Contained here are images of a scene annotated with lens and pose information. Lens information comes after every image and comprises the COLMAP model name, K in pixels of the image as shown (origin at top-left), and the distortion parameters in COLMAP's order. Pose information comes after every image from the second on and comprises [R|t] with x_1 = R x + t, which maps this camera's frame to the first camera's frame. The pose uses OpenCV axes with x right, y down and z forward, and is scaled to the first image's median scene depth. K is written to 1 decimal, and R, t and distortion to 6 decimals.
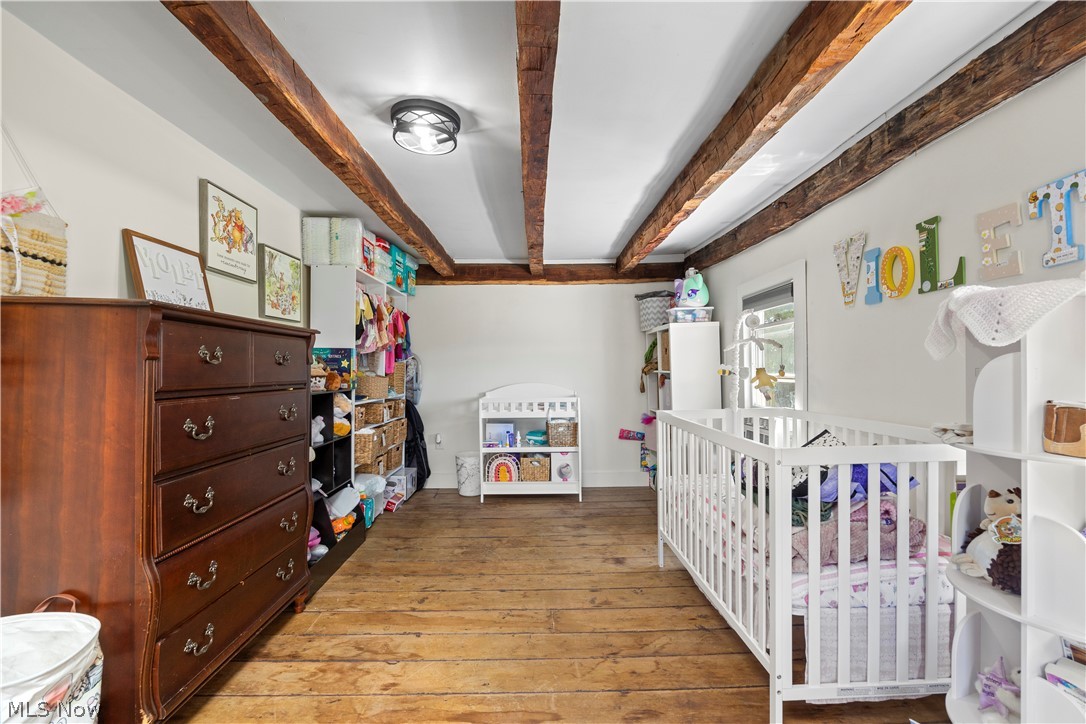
lens RADIAL K [[478.1, 0, 538.0], [0, 478.1, 365.3], [0, 0, 1]] dist [-0.001973, -0.000174]
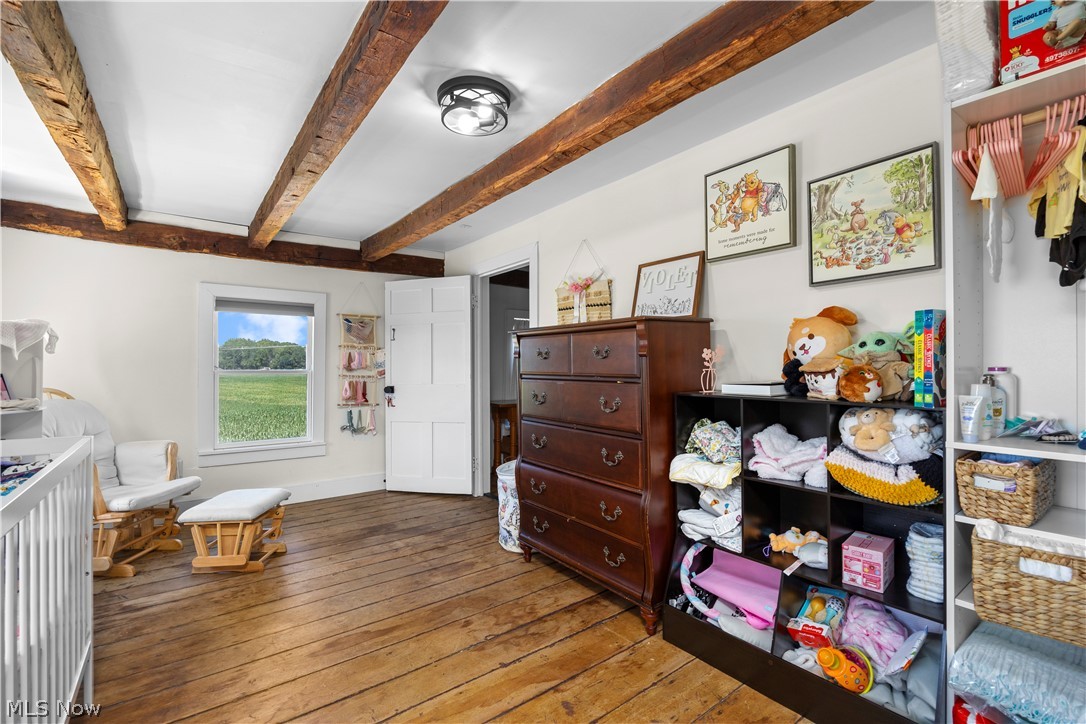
lens RADIAL K [[478.1, 0, 538.0], [0, 478.1, 365.3], [0, 0, 1]] dist [-0.001973, -0.000174]
pose [[-0.809775, 0.003687, -0.586729, 0.184334], [0.007546, 0.999963, -0.004131, 0.016712], [0.586692, -0.007773, -0.809773, 1.537143]]
